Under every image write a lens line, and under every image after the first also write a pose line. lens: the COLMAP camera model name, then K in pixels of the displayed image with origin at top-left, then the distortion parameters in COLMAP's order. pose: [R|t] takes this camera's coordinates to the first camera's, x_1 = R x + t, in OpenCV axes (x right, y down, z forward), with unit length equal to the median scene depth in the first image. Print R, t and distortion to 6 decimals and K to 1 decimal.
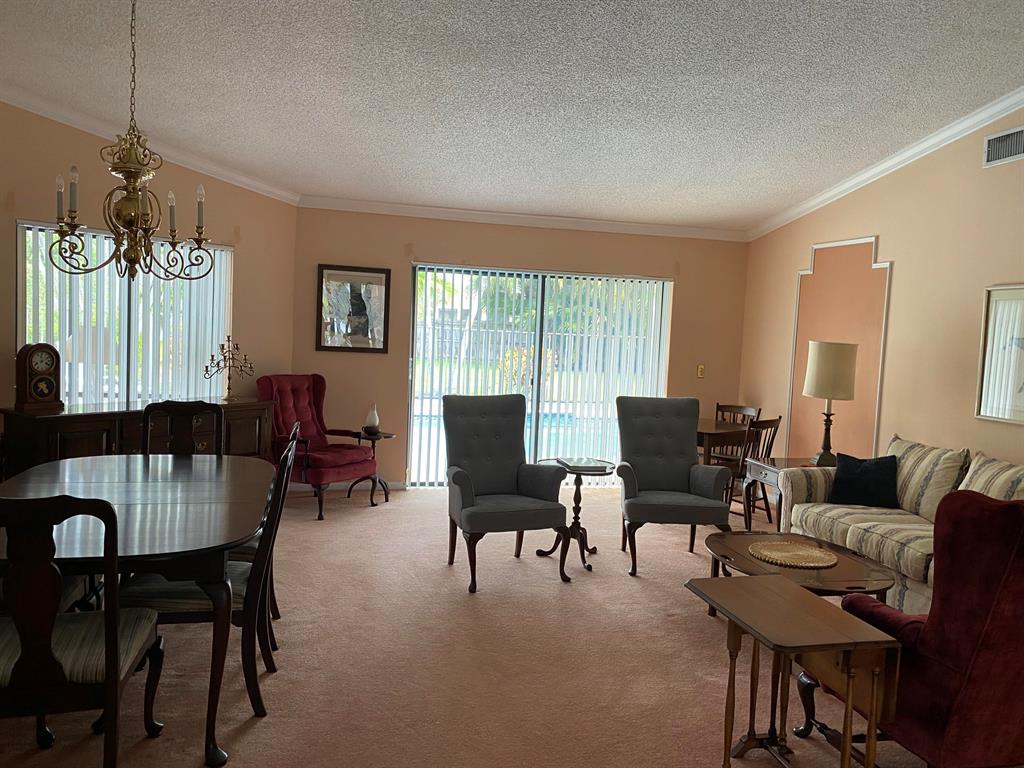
lens RADIAL K [[782.6, 0, 503.5], [0, 782.6, 378.6], [0, 0, 1]] dist [0.009697, -0.000300]
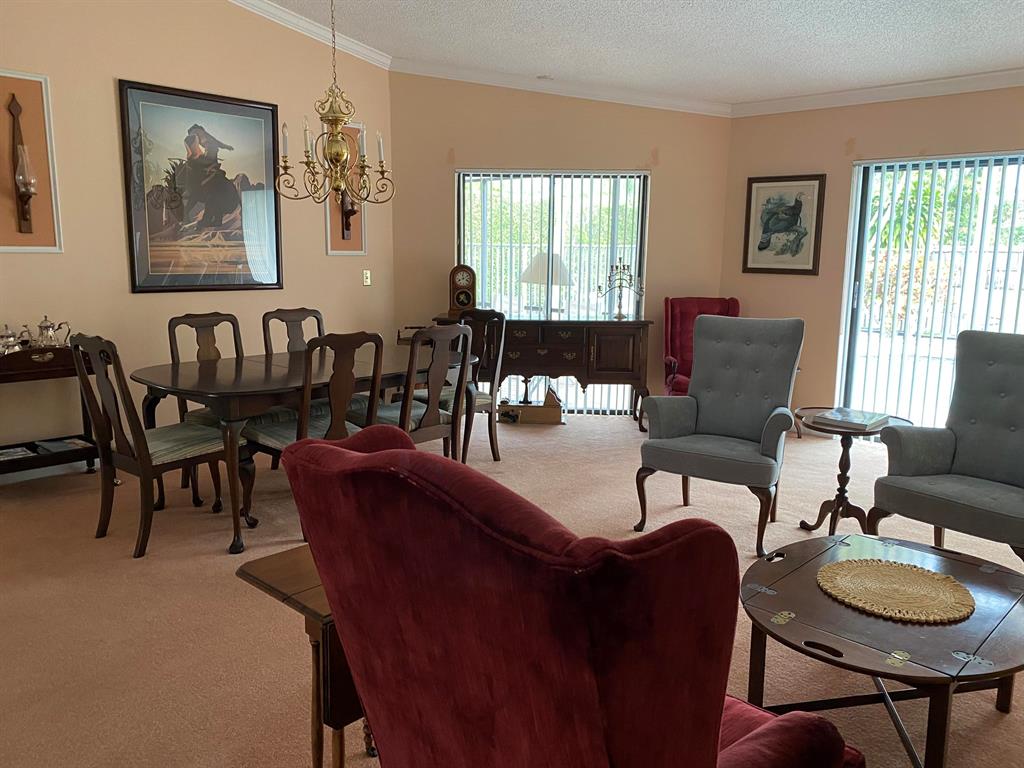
lens RADIAL K [[782.6, 0, 506.9], [0, 782.6, 392.4], [0, 0, 1]] dist [0.009697, -0.000300]
pose [[0.546520, 0.121379, -0.828603, 0.446465], [-0.036092, 0.991935, 0.121499, 0.004021], [0.836668, -0.036496, 0.546493, 0.267424]]
